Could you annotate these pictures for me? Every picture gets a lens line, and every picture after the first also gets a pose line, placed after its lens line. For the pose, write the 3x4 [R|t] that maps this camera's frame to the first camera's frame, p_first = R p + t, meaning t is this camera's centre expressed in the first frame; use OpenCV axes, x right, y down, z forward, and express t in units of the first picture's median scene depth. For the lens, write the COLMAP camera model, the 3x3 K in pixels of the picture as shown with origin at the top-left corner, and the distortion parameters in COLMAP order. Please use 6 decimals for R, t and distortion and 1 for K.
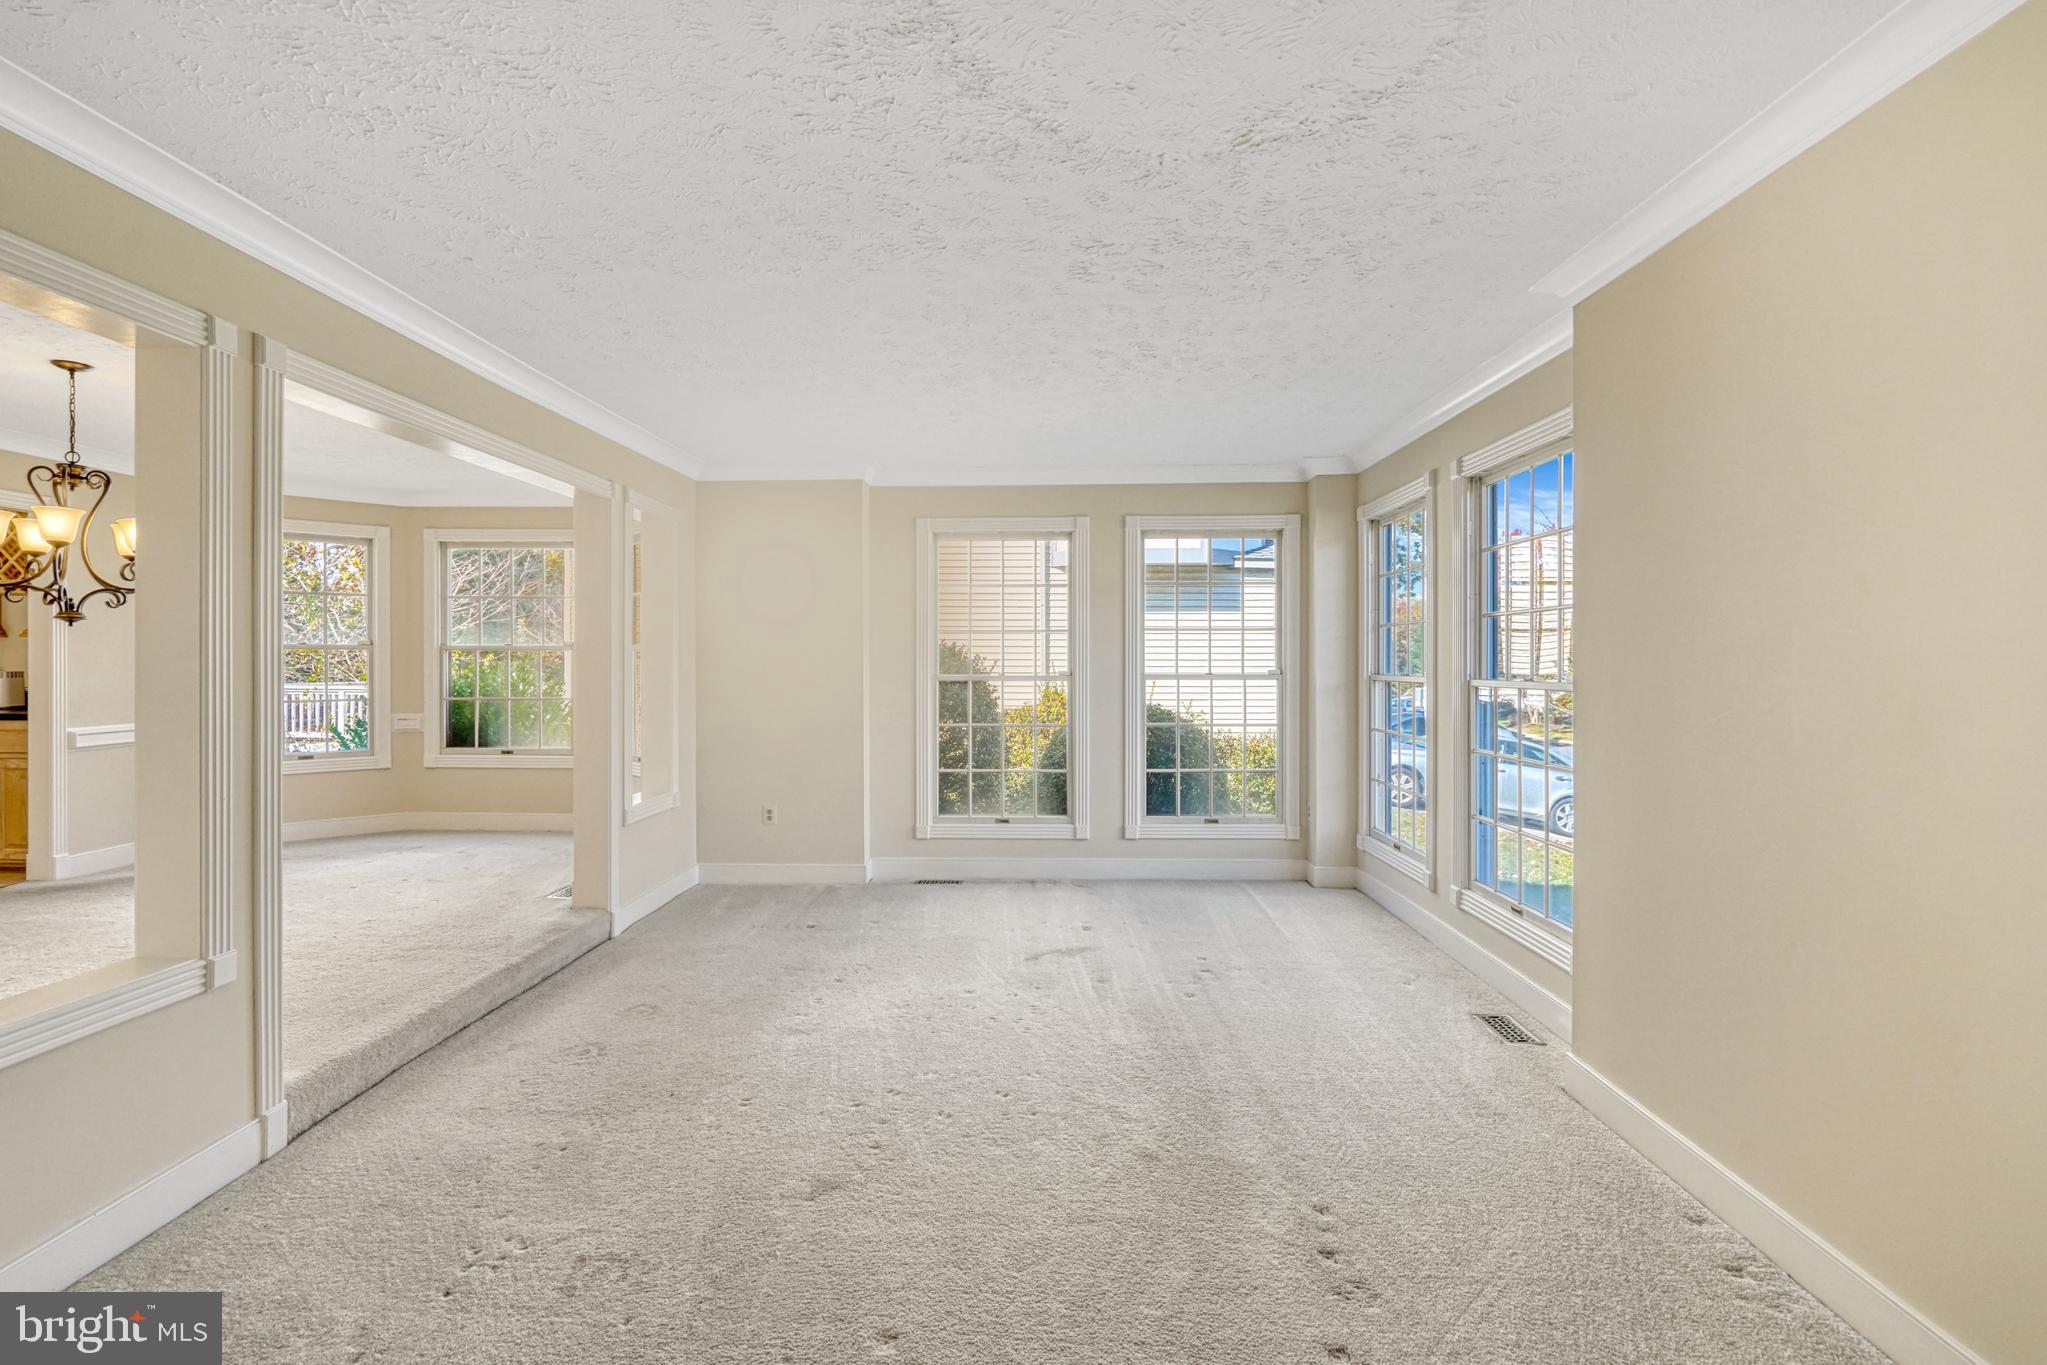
lens RADIAL K [[970.8, 0, 1023.4], [0, 970.8, 669.7], [0, 0, 1]] dist [0.001608, -0.000017]
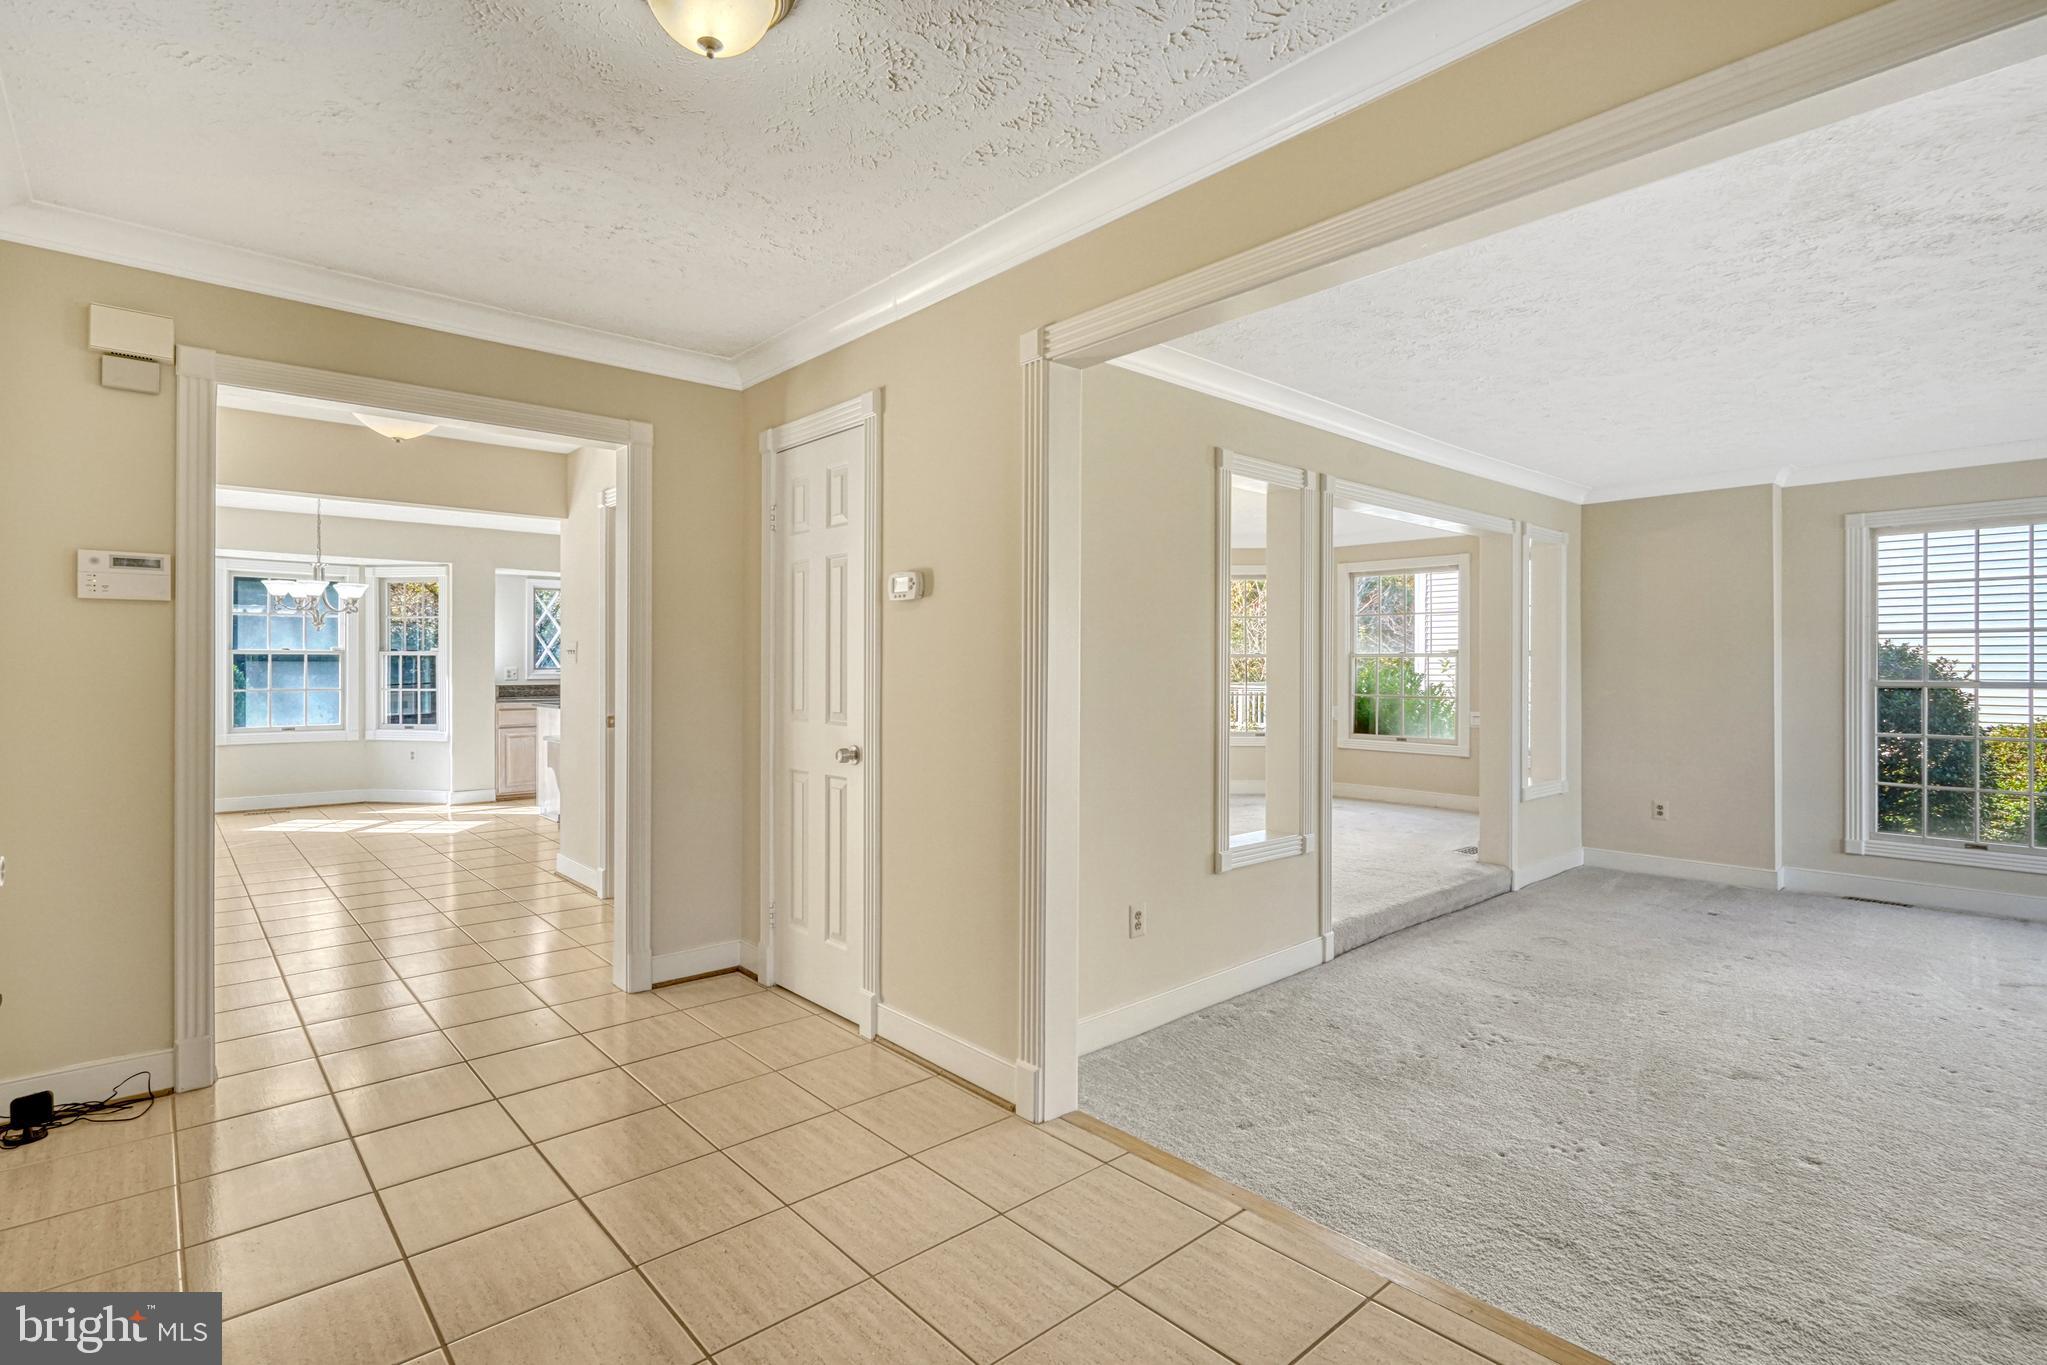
lens RADIAL K [[970.8, 0, 971.1], [0, 970.8, 666.0], [0, 0, 1]] dist [0.001608, -0.000017]
pose [[0.663585, -0.000694, -0.748101, 0.037483], [-0.005410, 0.999969, -0.005726, 0.001780], [0.748082, 0.007847, 0.663560, -0.299508]]
